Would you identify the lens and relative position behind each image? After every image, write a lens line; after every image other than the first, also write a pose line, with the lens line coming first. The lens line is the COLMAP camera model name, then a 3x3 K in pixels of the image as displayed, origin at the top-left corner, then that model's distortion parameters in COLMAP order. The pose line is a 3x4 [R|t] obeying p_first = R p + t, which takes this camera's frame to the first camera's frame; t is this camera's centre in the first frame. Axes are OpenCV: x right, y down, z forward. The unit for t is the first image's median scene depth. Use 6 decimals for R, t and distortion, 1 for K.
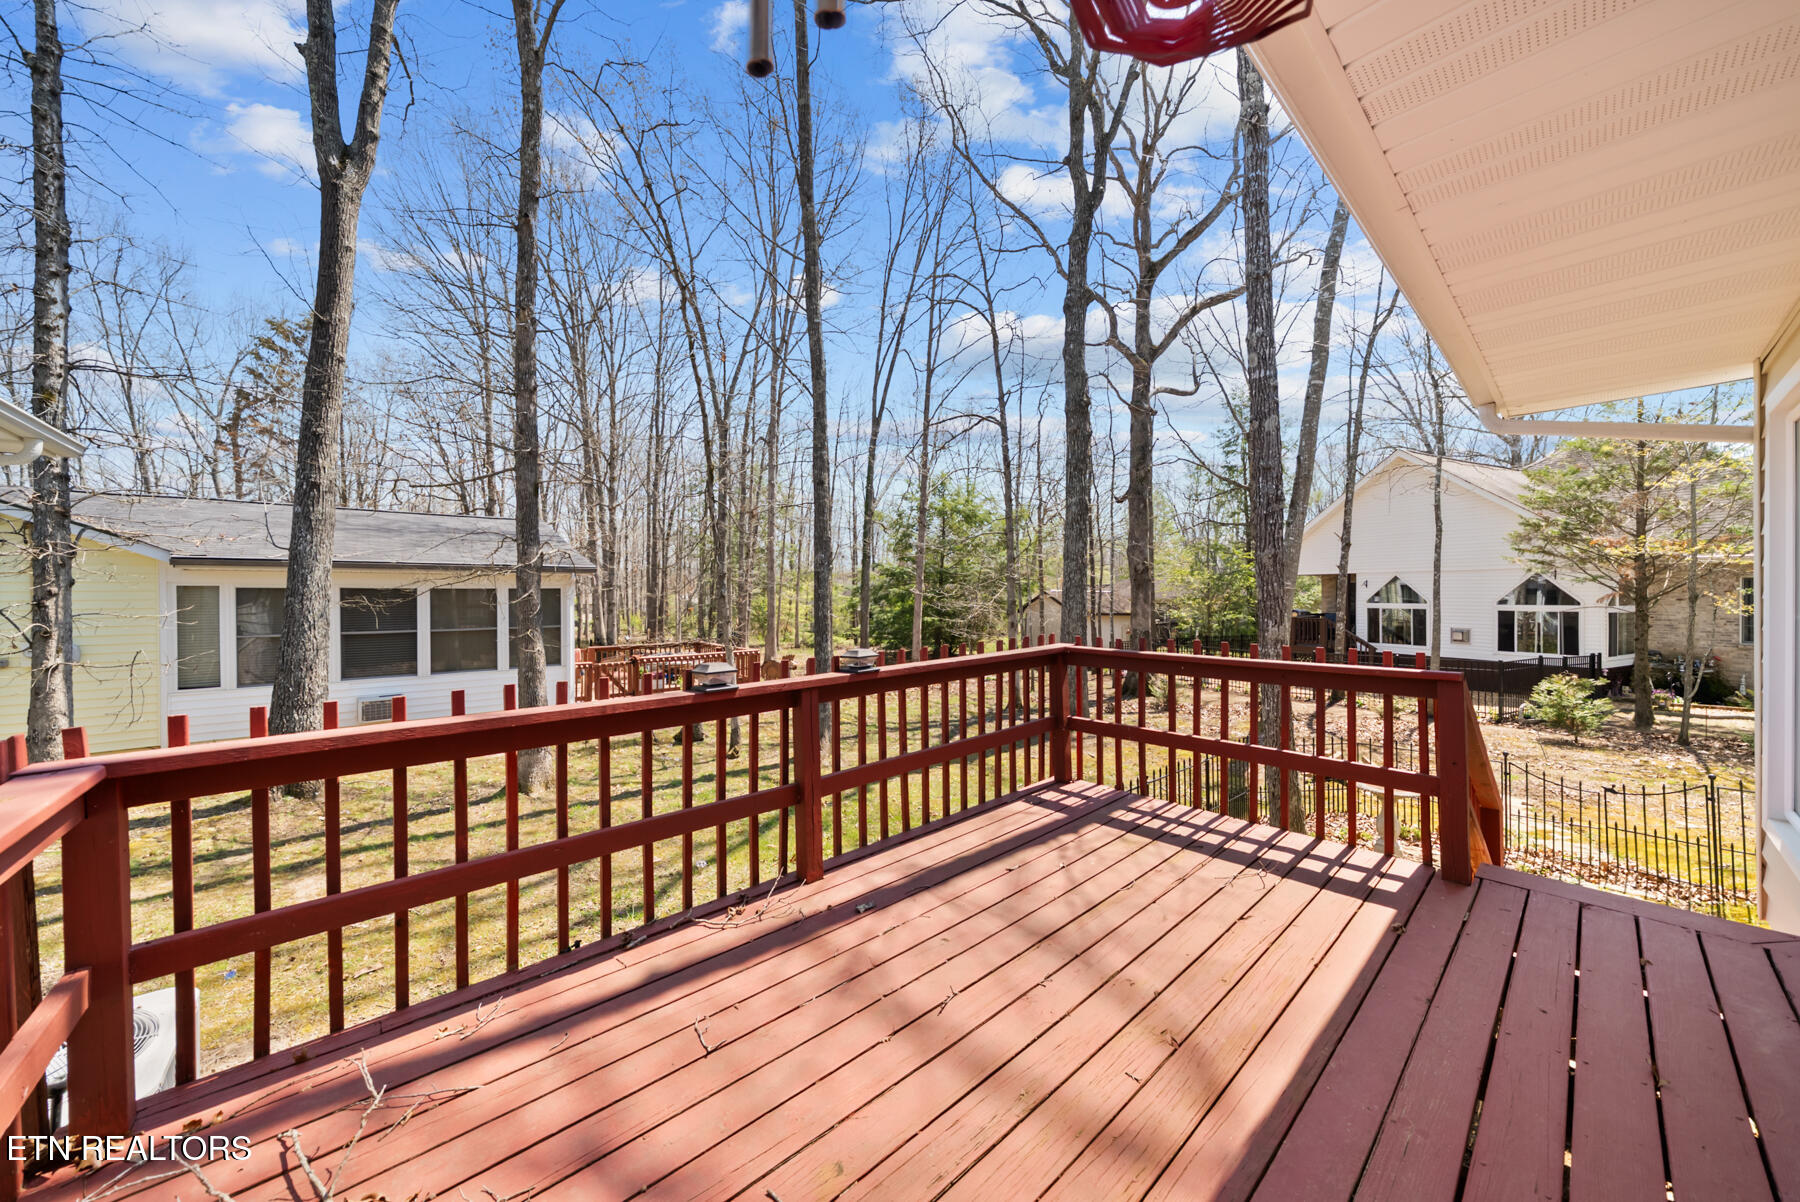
lens RADIAL K [[620.8, 0, 902.2], [0, 620.8, 601.2], [0, 0, 1]] dist [-0.003655, -0.000409]
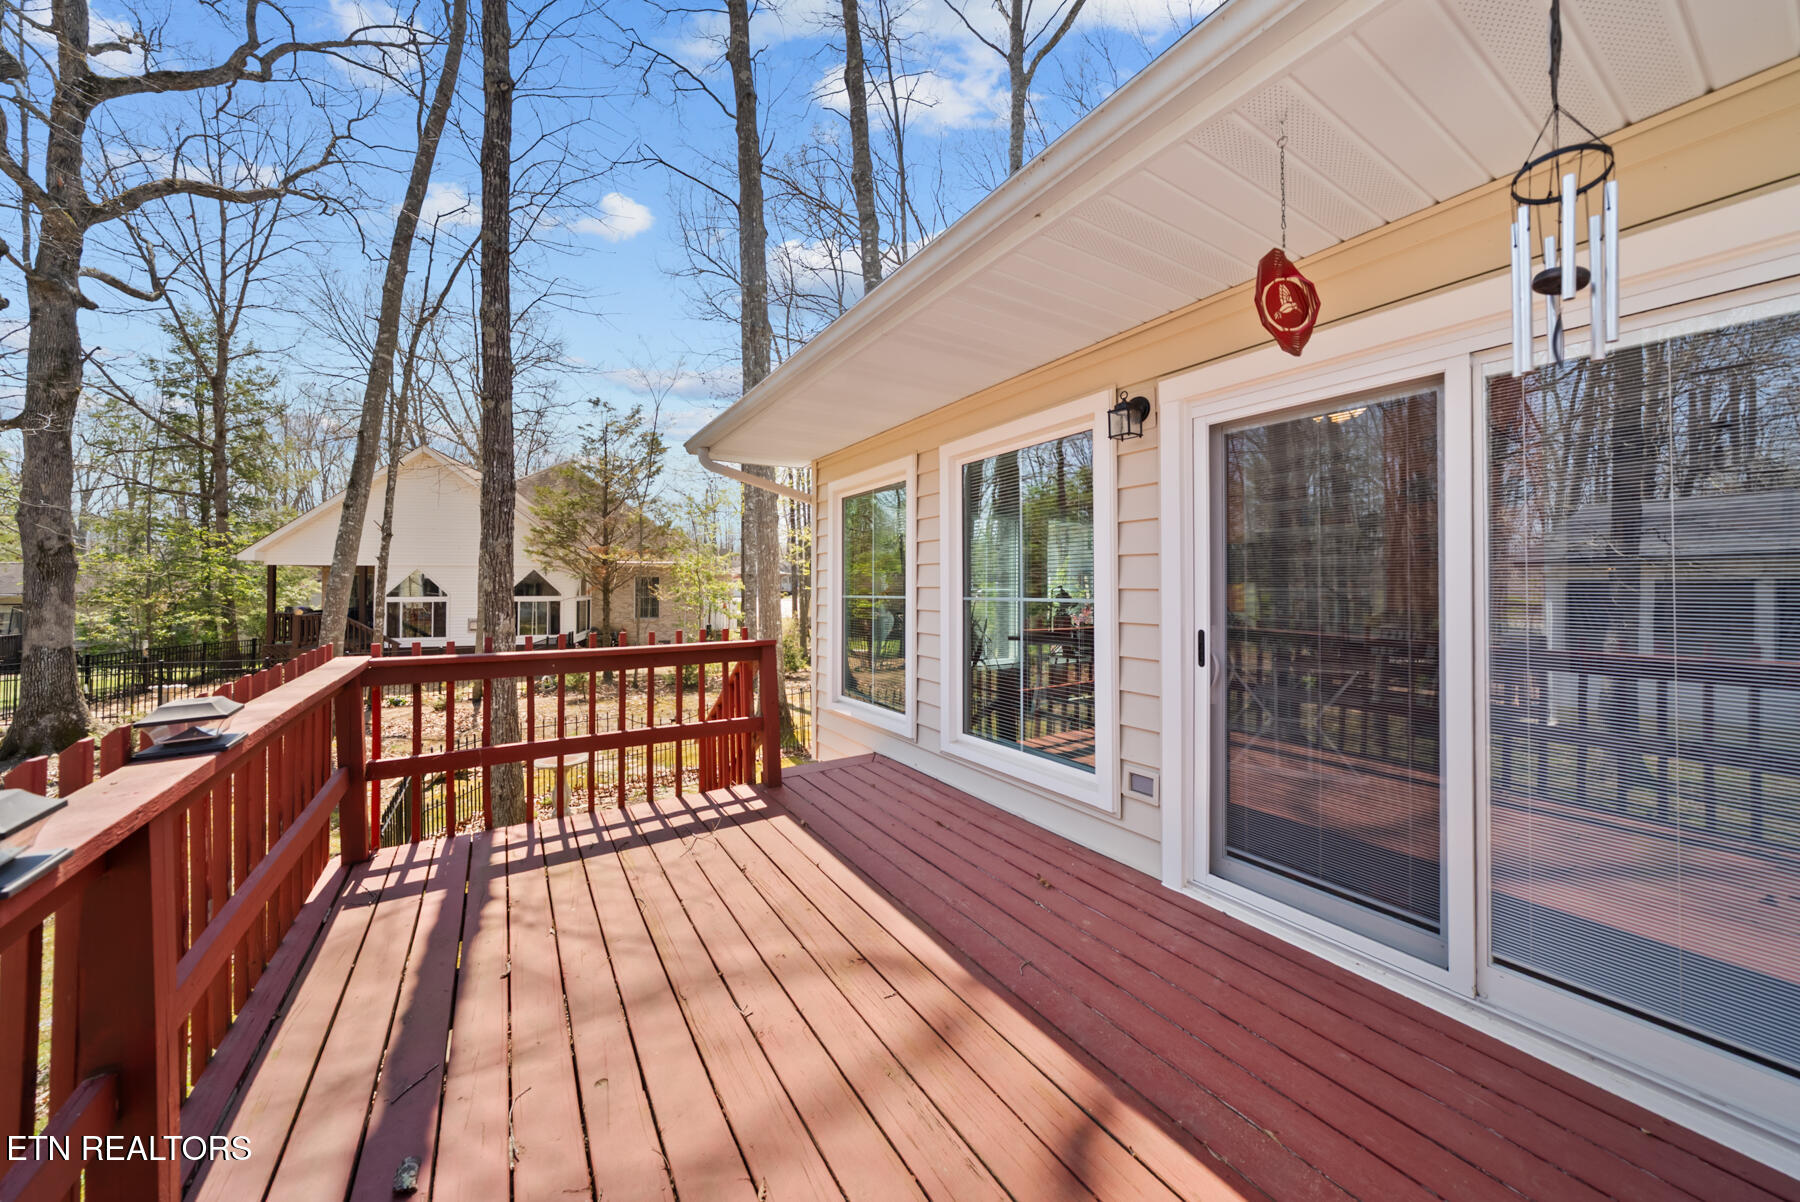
lens RADIAL K [[620.8, 0, 897.2], [0, 620.8, 581.8], [0, 0, 1]] dist [-0.003655, -0.000409]
pose [[0.175816, 0.008941, 0.984382, -0.336026], [0.012455, 0.999859, -0.011306, 0.000907], [-0.984344, 0.014248, 0.175680, 0.331555]]
